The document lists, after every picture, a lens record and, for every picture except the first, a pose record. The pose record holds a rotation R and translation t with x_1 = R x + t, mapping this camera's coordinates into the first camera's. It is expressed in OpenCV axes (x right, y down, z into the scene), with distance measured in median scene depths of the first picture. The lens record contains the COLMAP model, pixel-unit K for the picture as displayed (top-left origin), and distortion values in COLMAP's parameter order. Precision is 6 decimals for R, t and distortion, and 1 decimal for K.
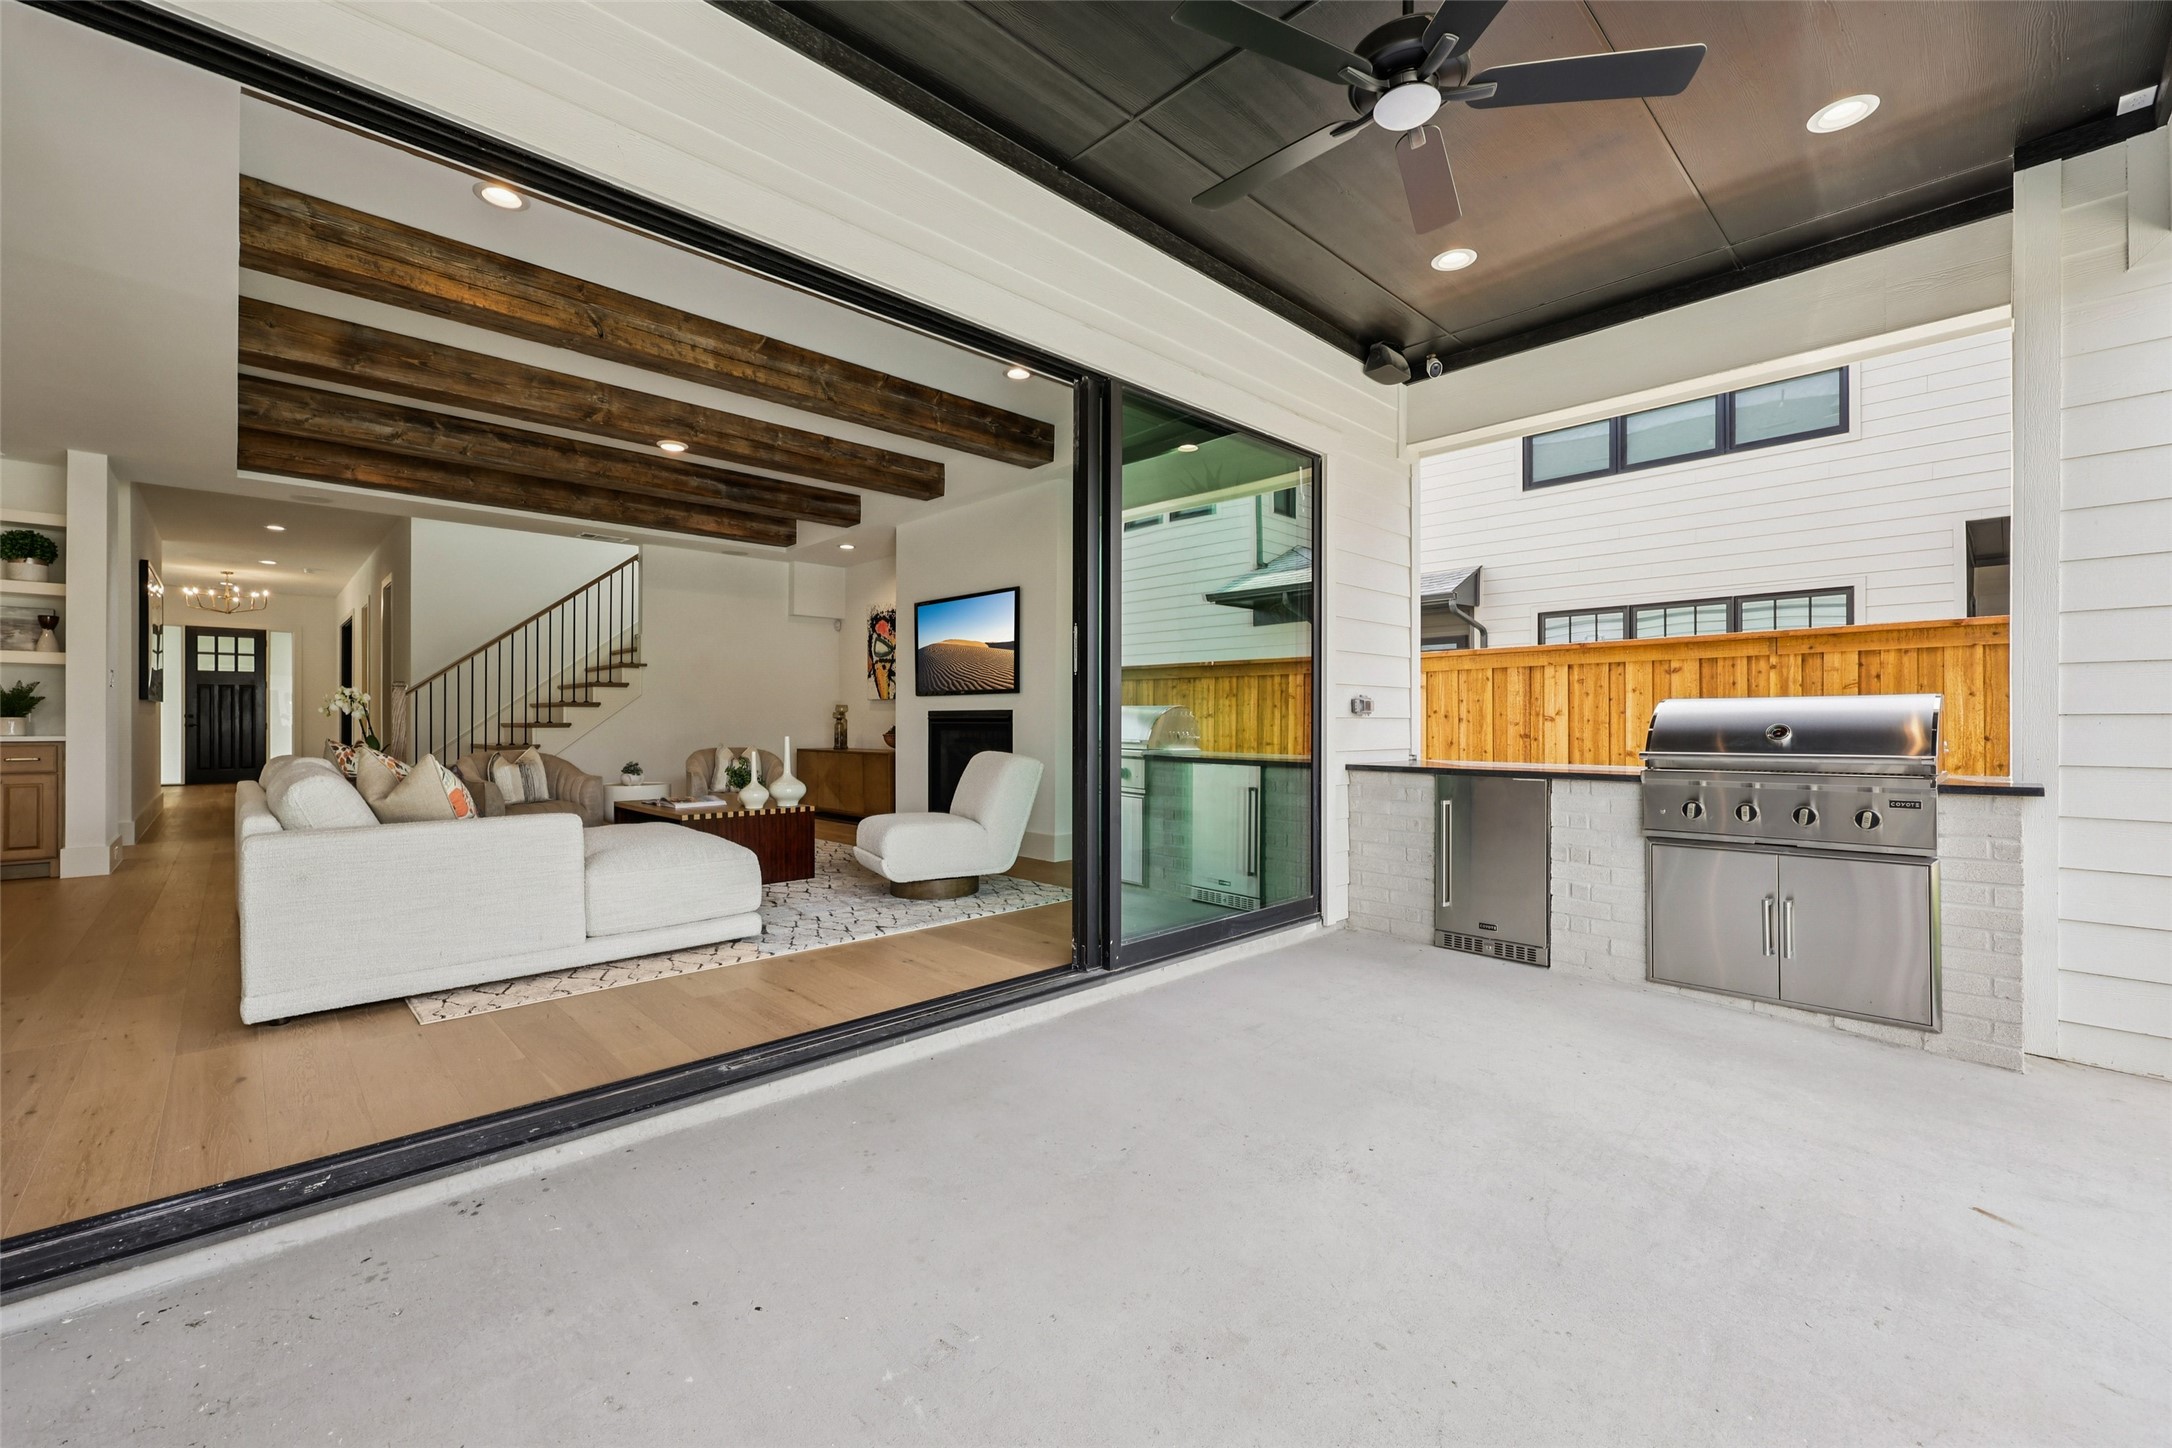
lens RADIAL K [[889.7, 0, 1090.4], [0, 889.7, 718.5], [0, 0, 1]] dist [0.000068, 0.000124]
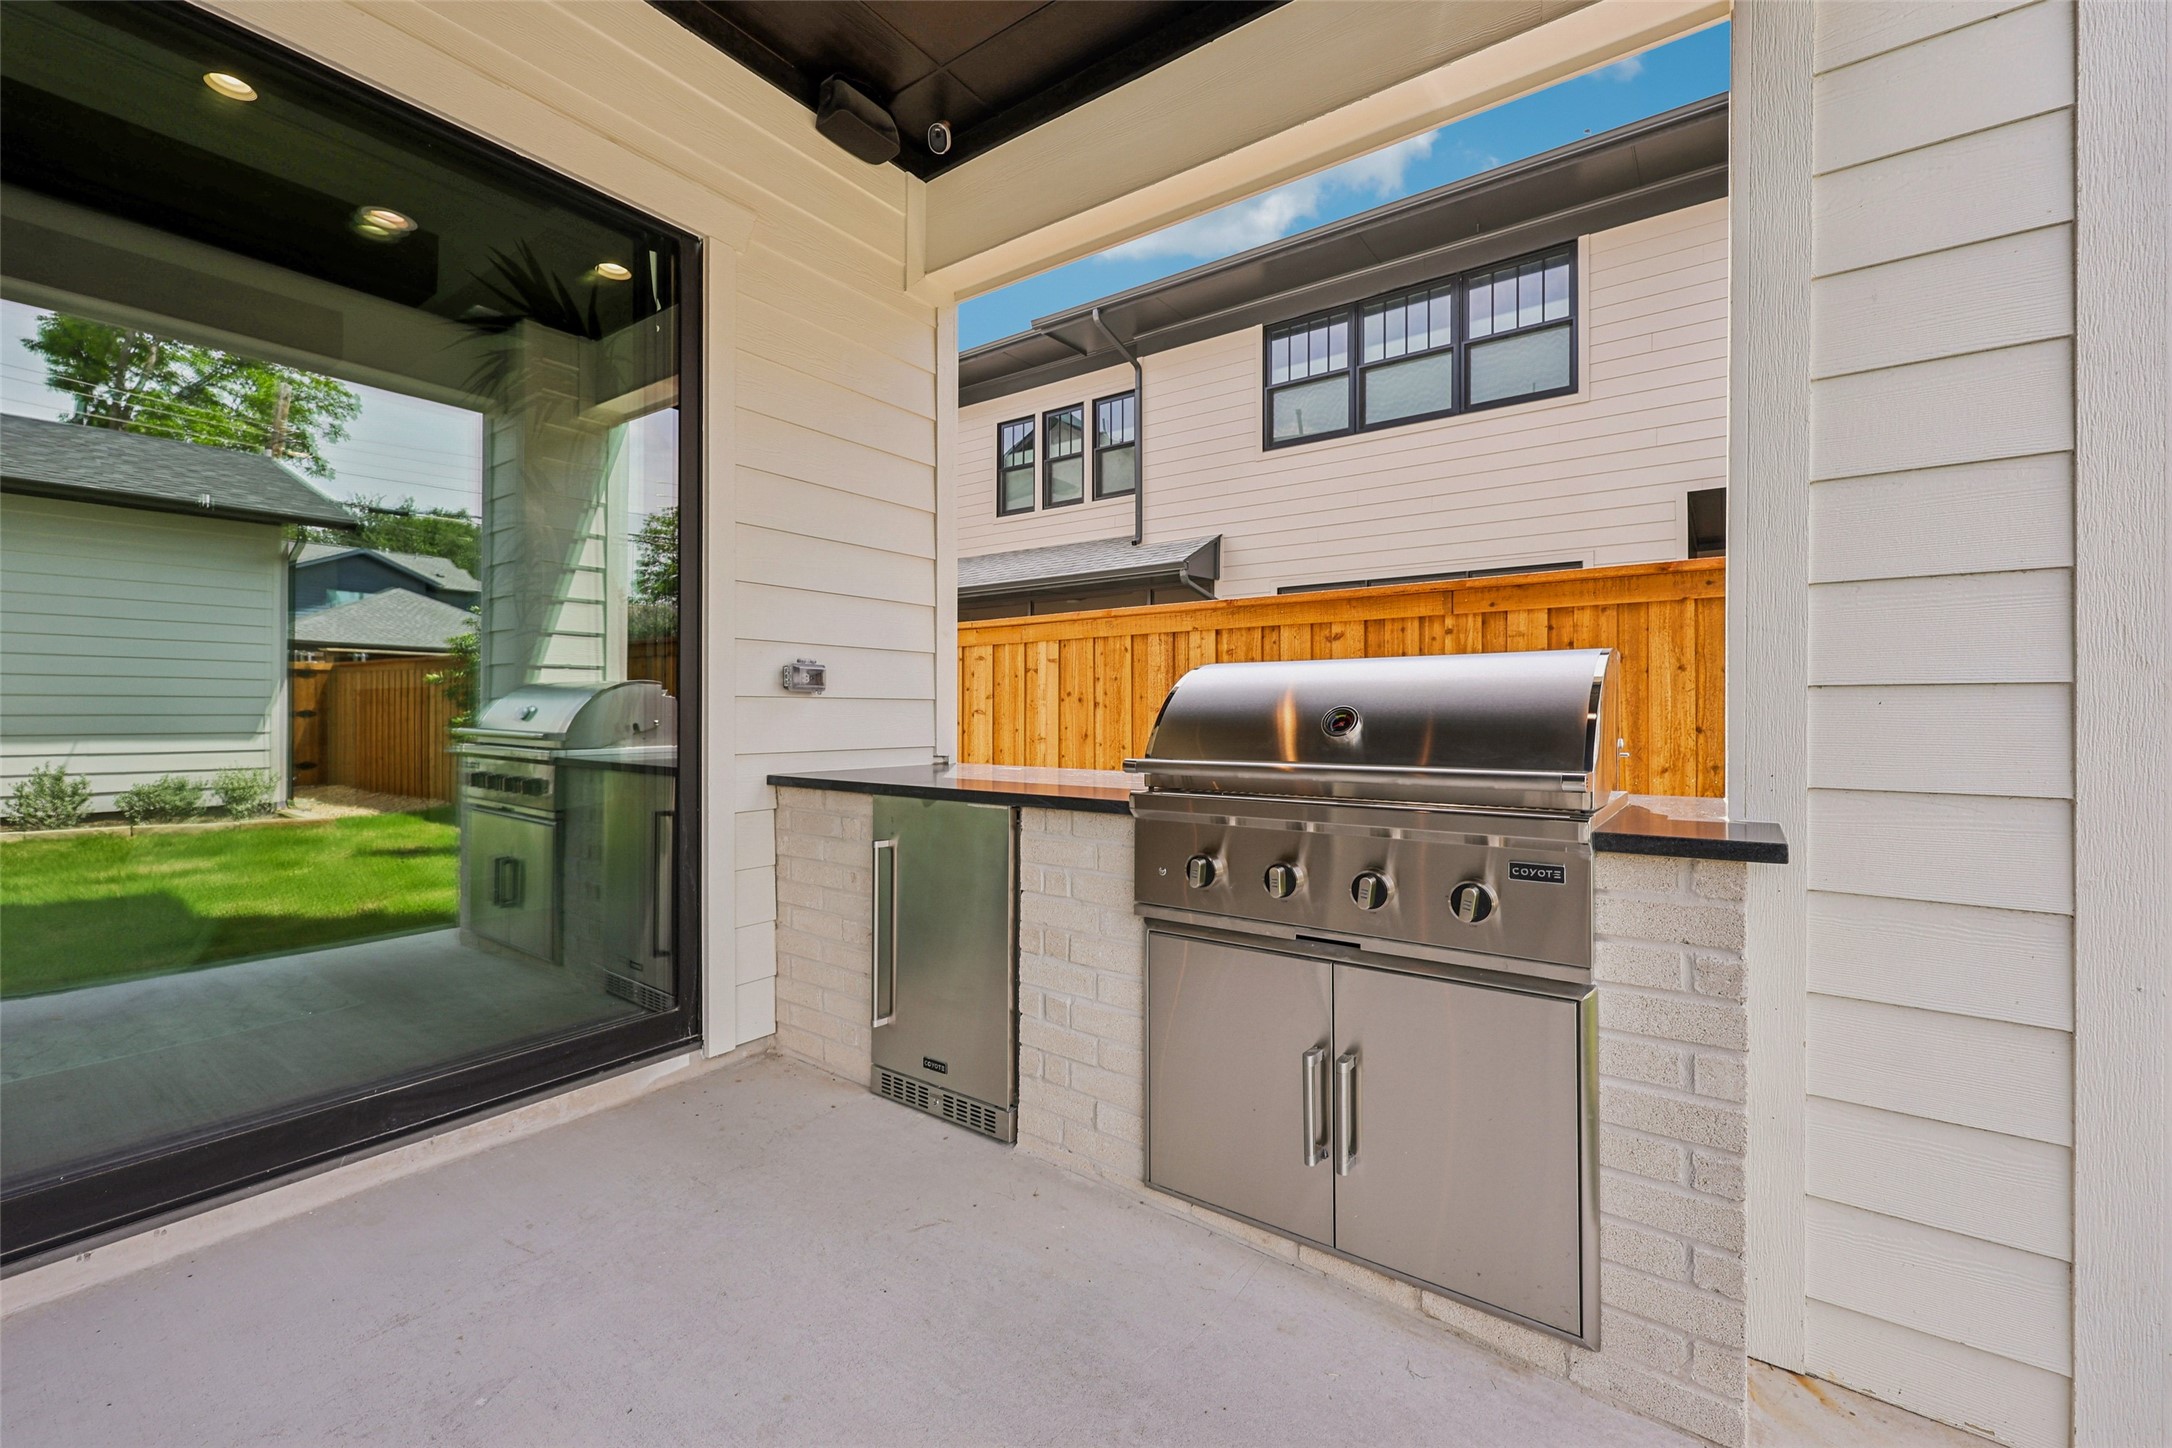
lens RADIAL K [[890.6, 0, 1089.0], [0, 890.6, 706.2], [0, 0, 1]] dist [-0.000437, -0.000144]
pose [[0.984123, 0.002759, 0.177468, 0.401273], [-0.002560, 0.999996, -0.001356, 0.005738], [-0.177471, 0.000880, 0.984126, 0.385945]]
